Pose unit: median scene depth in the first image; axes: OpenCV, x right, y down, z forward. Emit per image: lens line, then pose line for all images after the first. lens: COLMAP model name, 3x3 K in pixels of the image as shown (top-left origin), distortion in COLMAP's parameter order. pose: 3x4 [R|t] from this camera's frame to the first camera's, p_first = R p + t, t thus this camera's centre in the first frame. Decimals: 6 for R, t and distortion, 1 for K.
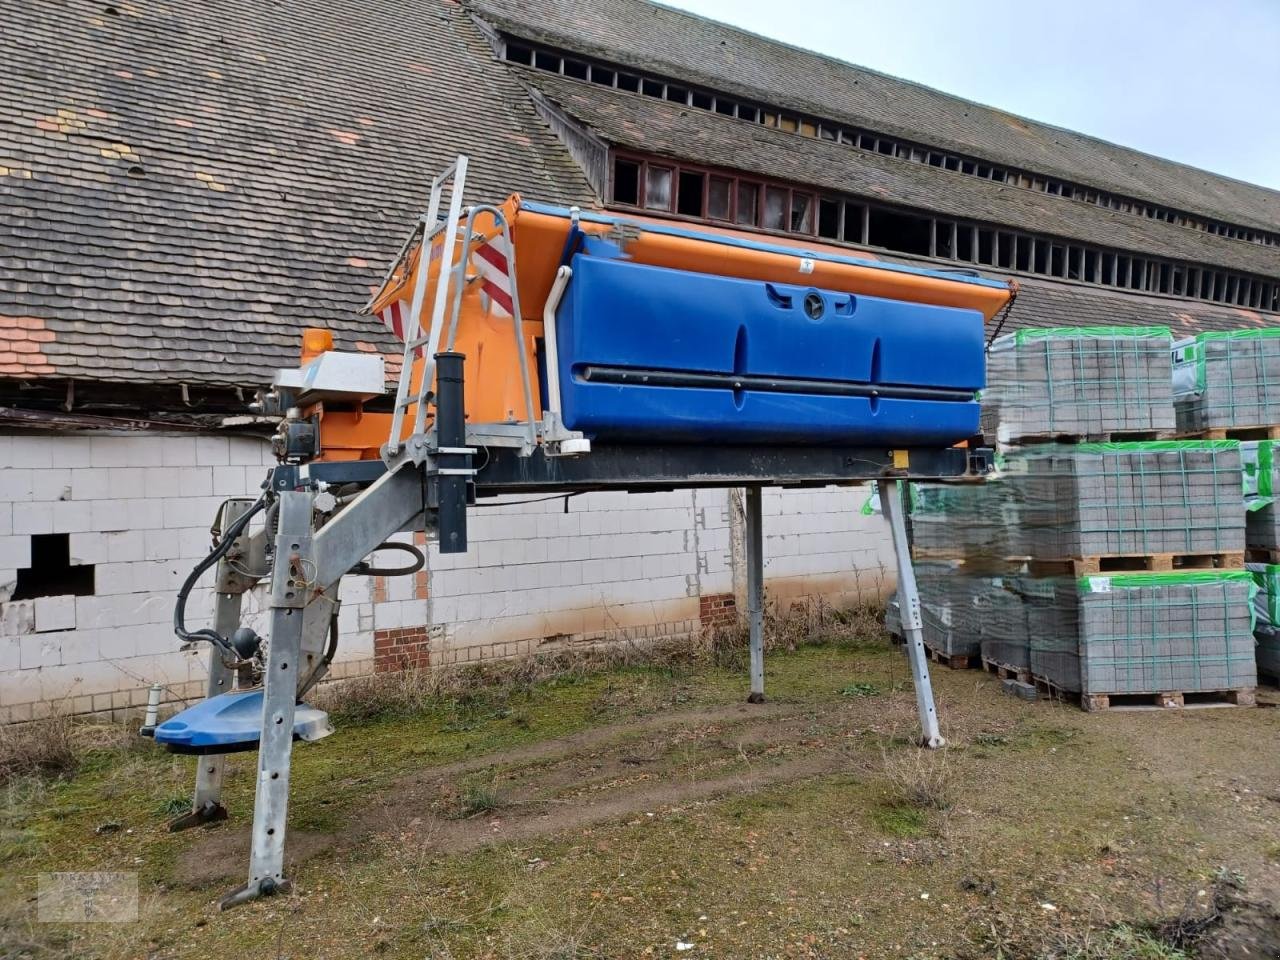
lens RADIAL K [[938.5, 0, 651.4], [0, 938.5, 480.6], [0, 0, 1]] dist [0.019997, -0.005882]
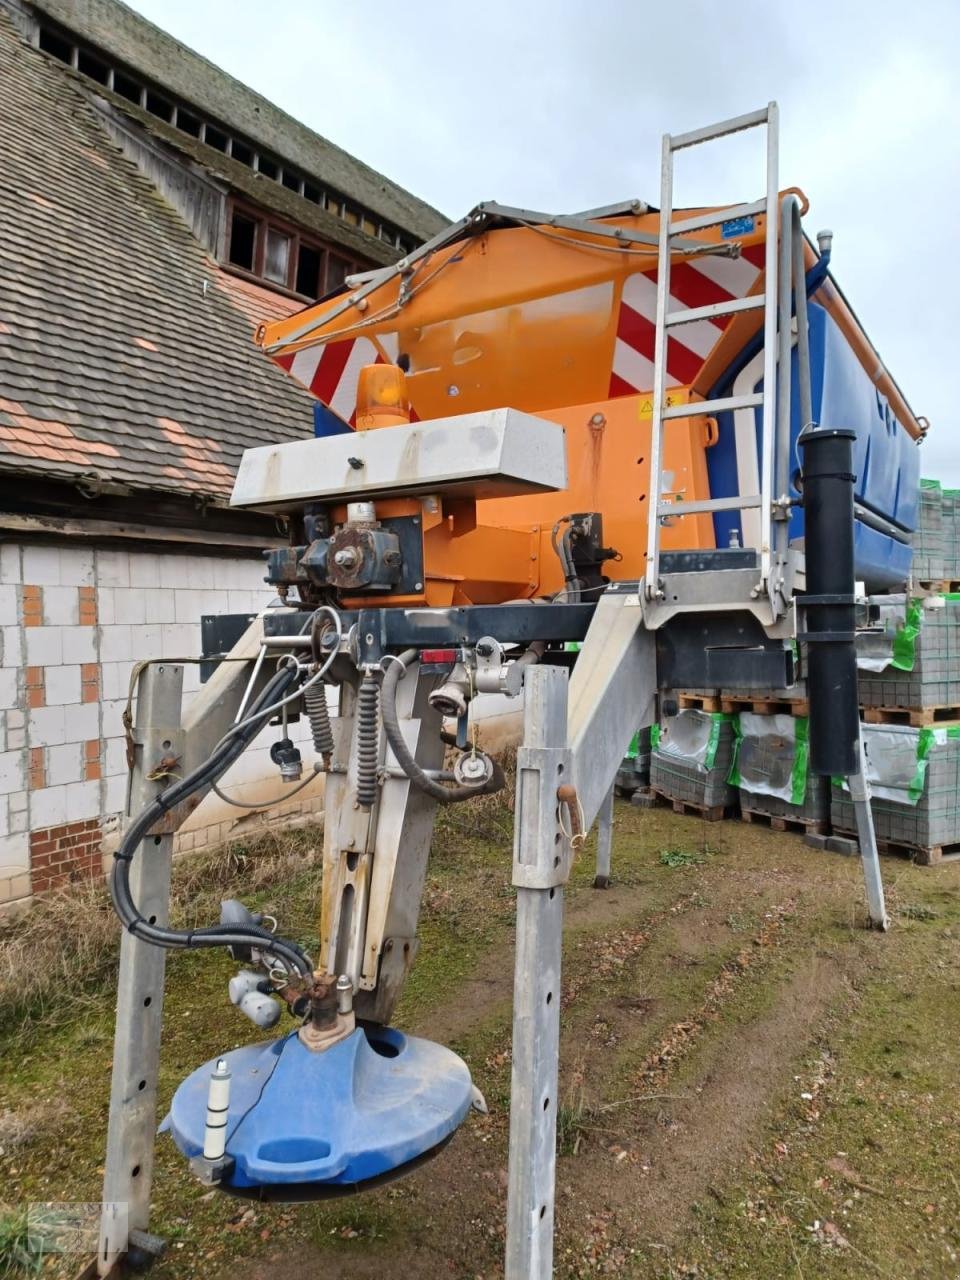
lens RADIAL K [[938.5, 0, 488.5], [0, 938.5, 635.2], [0, 0, 1]] dist [0.019997, -0.005882]
pose [[0.897489, 0.011624, 0.440883, -0.289364], [-0.026198, 0.999293, 0.026983, -0.007270], [-0.440258, -0.035767, 0.897159, 0.246930]]
